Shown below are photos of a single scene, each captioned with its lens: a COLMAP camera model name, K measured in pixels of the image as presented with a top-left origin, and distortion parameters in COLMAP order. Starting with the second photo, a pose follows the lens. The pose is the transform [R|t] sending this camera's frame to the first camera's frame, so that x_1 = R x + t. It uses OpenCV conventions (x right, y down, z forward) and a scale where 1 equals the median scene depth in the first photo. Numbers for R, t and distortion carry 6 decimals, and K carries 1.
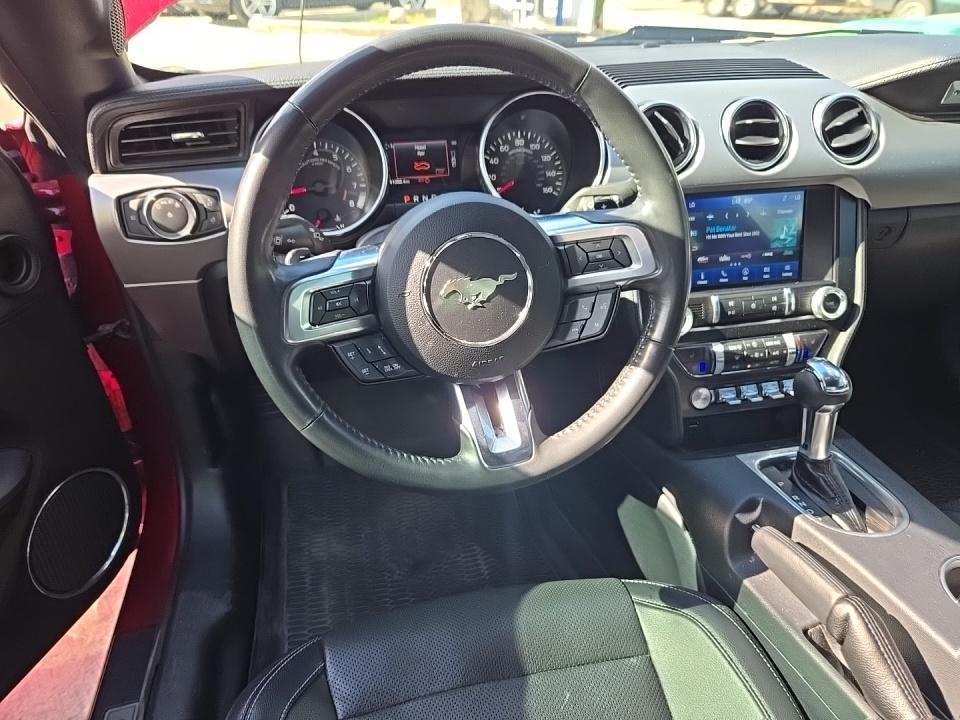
lens RADIAL K [[591.4, 0, 480.0], [0, 591.4, 360.0], [0, 0, 1]] dist [0.016254, -0.000447]
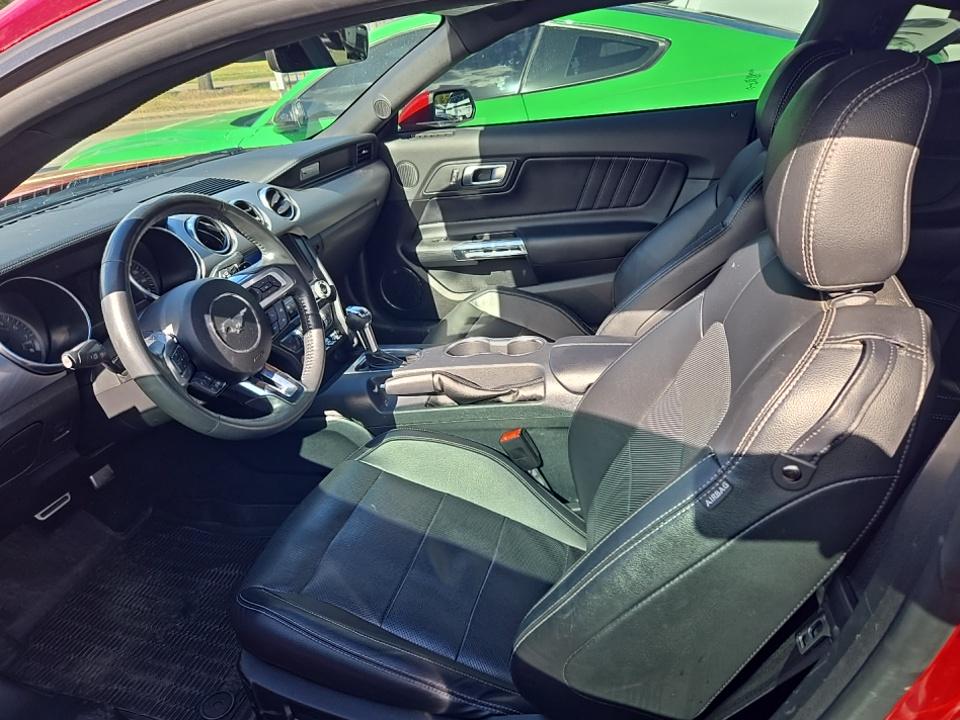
lens RADIAL K [[591.4, 0, 480.0], [0, 591.4, 360.0], [0, 0, 1]] dist [0.016254, -0.000447]
pose [[0.446621, -0.435325, 0.781679, -0.788033], [0.531489, 0.831891, 0.159616, 0.058681], [-0.719756, 0.344166, 0.602910, -0.417072]]
